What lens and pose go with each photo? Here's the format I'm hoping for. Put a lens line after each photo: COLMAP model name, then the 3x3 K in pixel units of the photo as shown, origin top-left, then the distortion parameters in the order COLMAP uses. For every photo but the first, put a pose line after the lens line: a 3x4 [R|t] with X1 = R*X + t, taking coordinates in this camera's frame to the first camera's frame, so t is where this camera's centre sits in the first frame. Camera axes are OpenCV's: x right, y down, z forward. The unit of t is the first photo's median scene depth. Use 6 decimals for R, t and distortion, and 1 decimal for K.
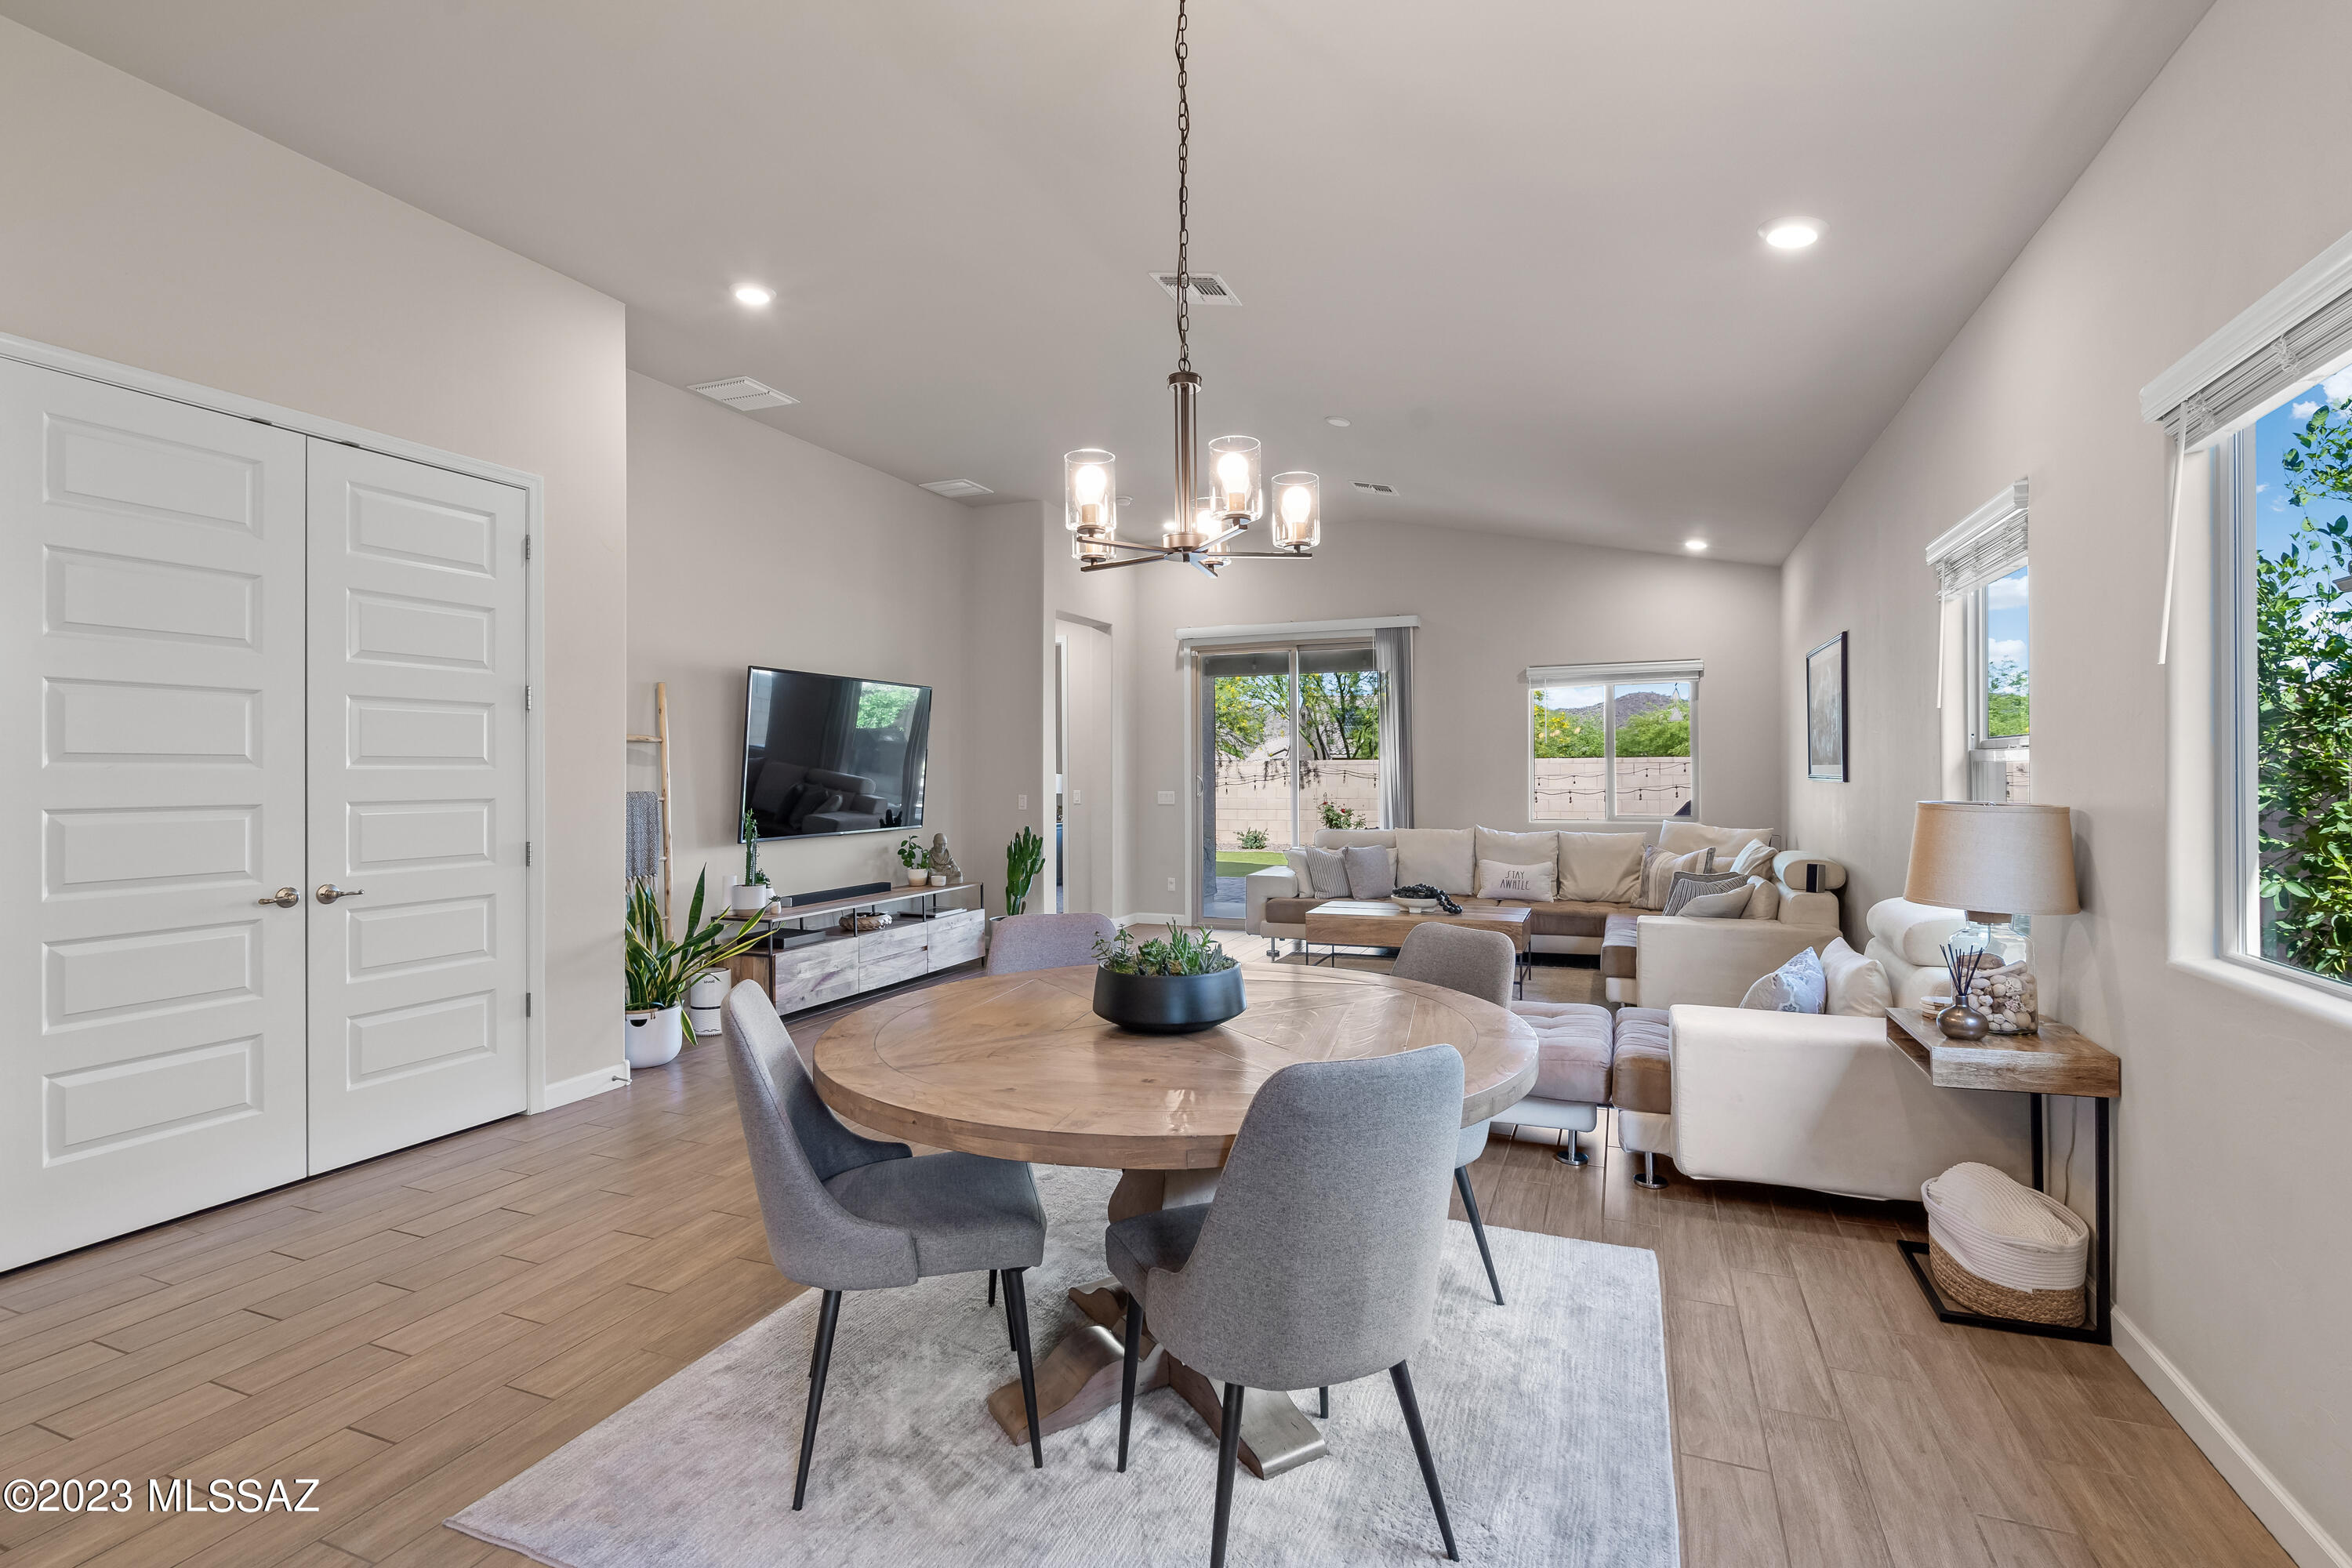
lens RADIAL K [[1088.1, 0, 1193.2], [0, 1088.1, 765.8], [0, 0, 1]] dist [-0.004602, 0.002060]
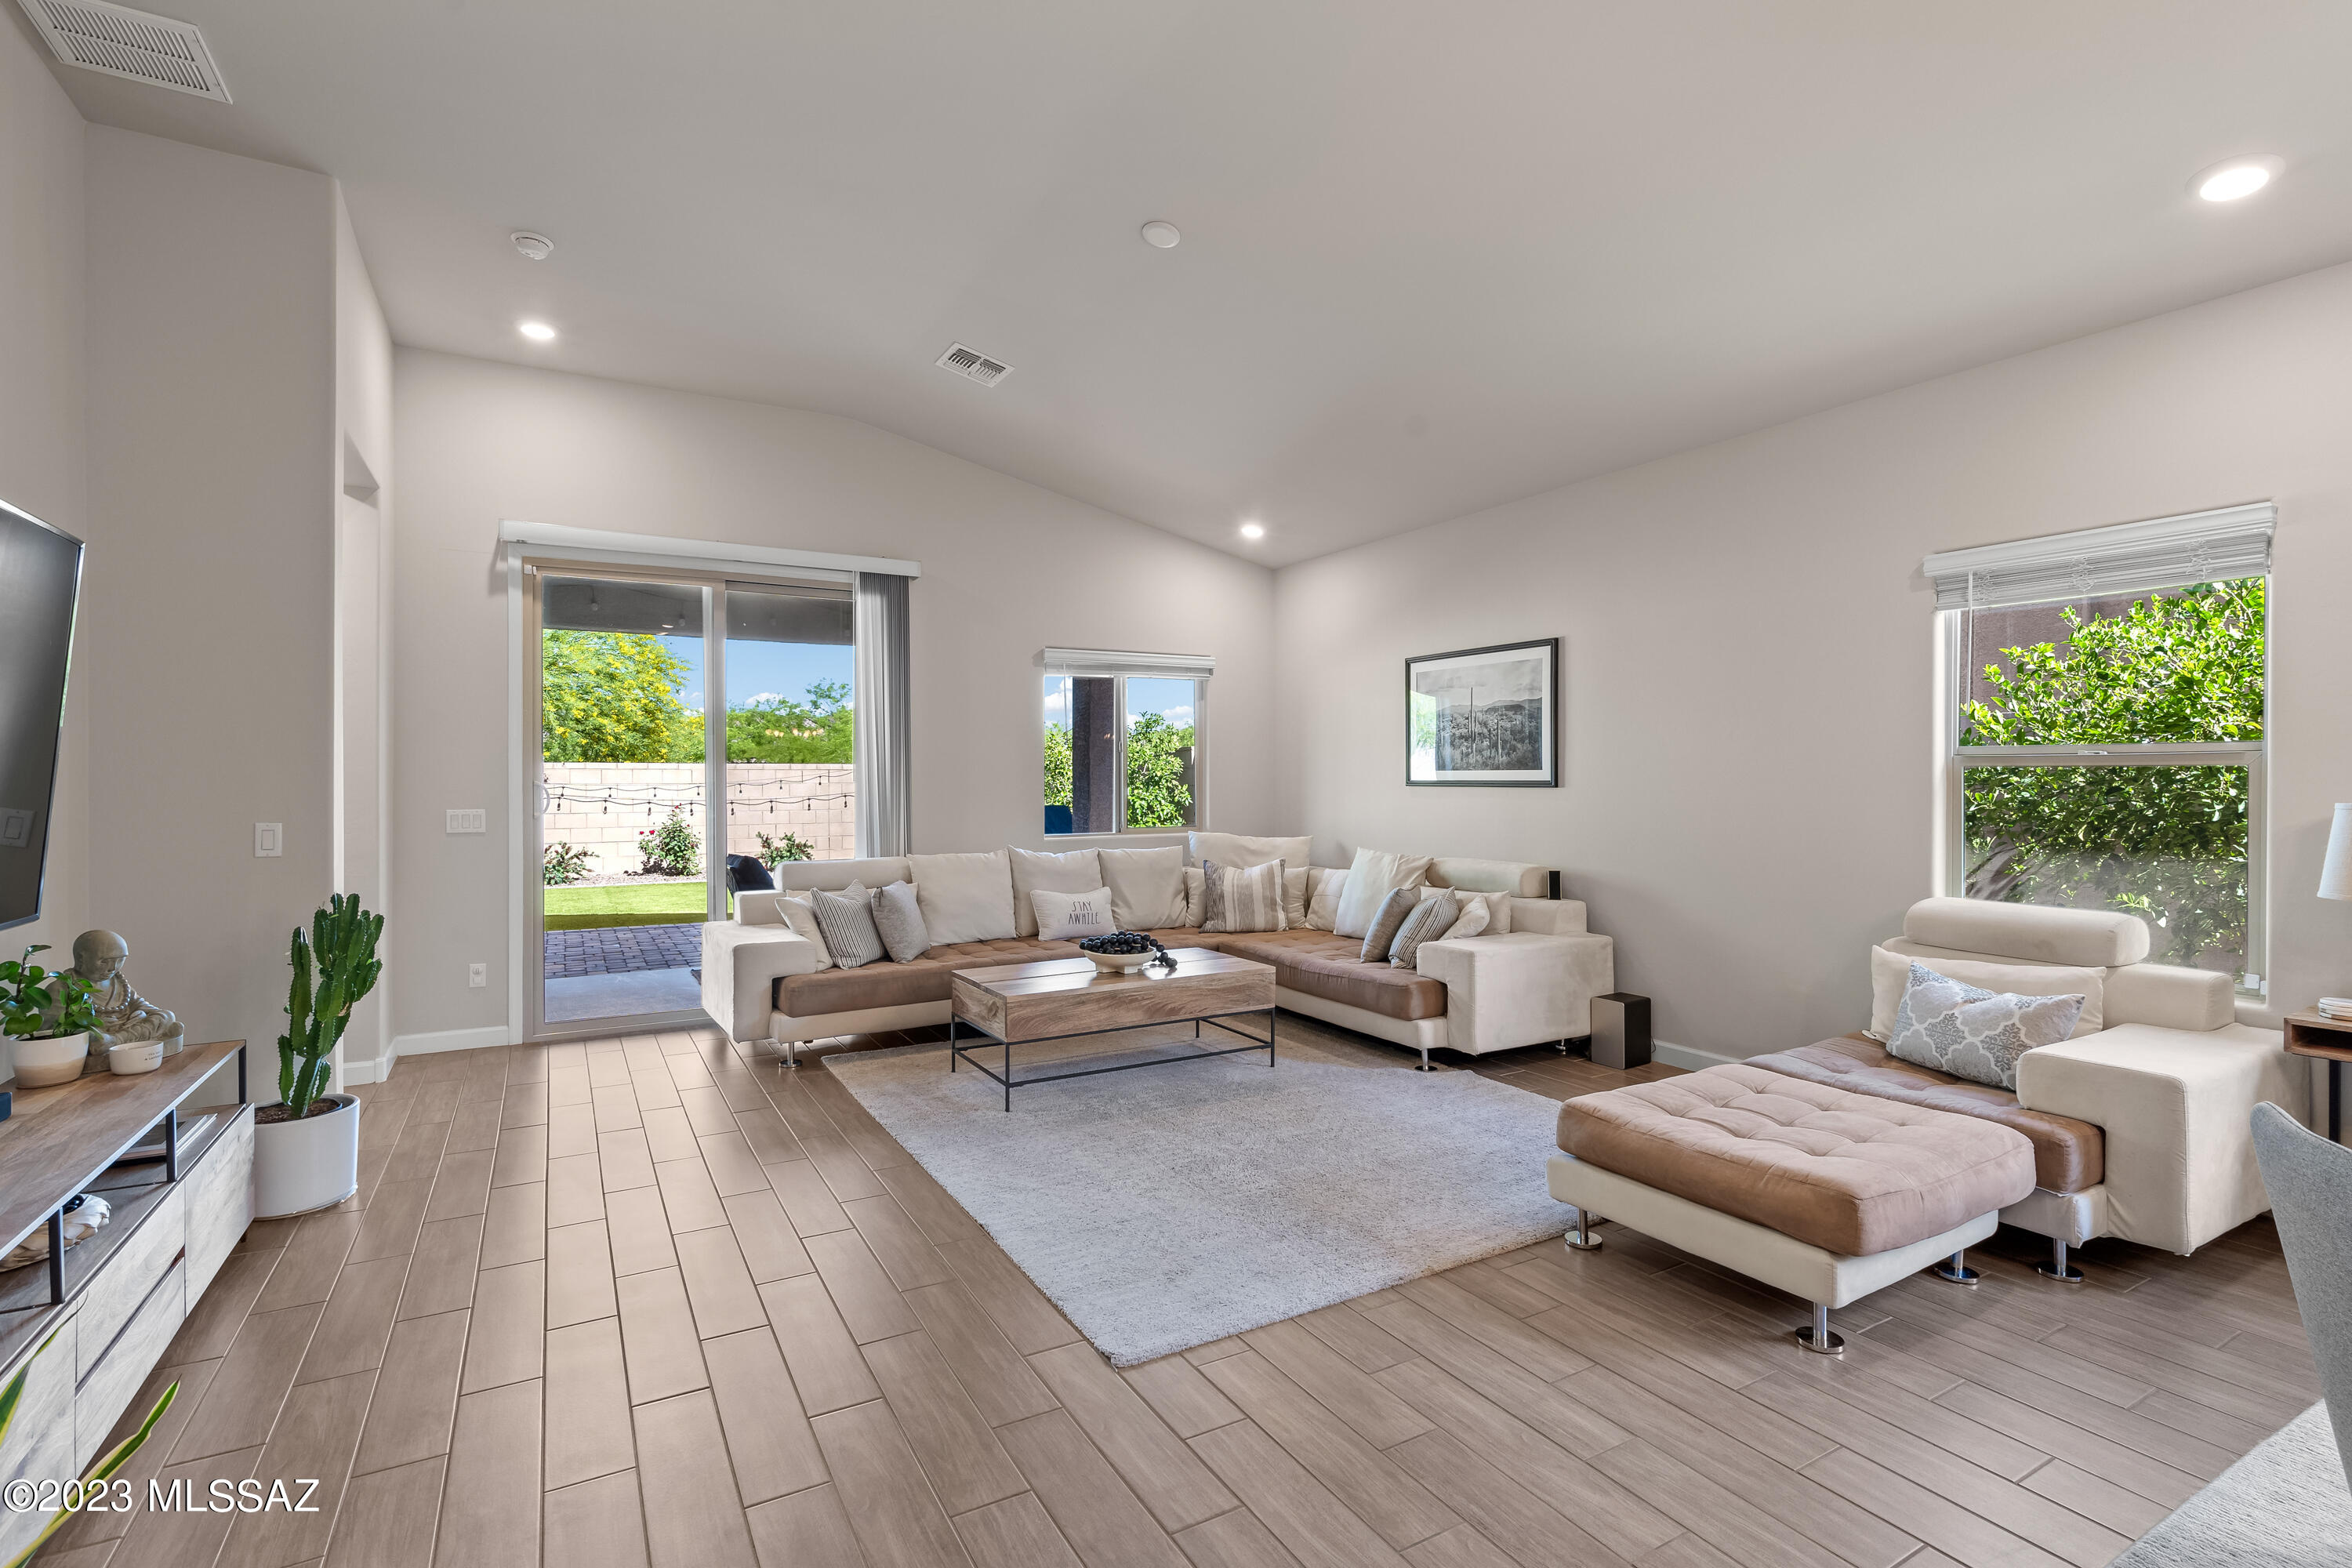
lens RADIAL K [[1088.1, 0, 1174.8], [0, 1088.1, 780.4], [0, 0, 1]] dist [-0.004602, 0.002060]
pose [[0.625783, 0.002289, 0.779994, -0.302010], [-0.006820, 0.999974, 0.002537, 0.006314], [-0.779967, -0.006908, 0.625782, 0.483273]]
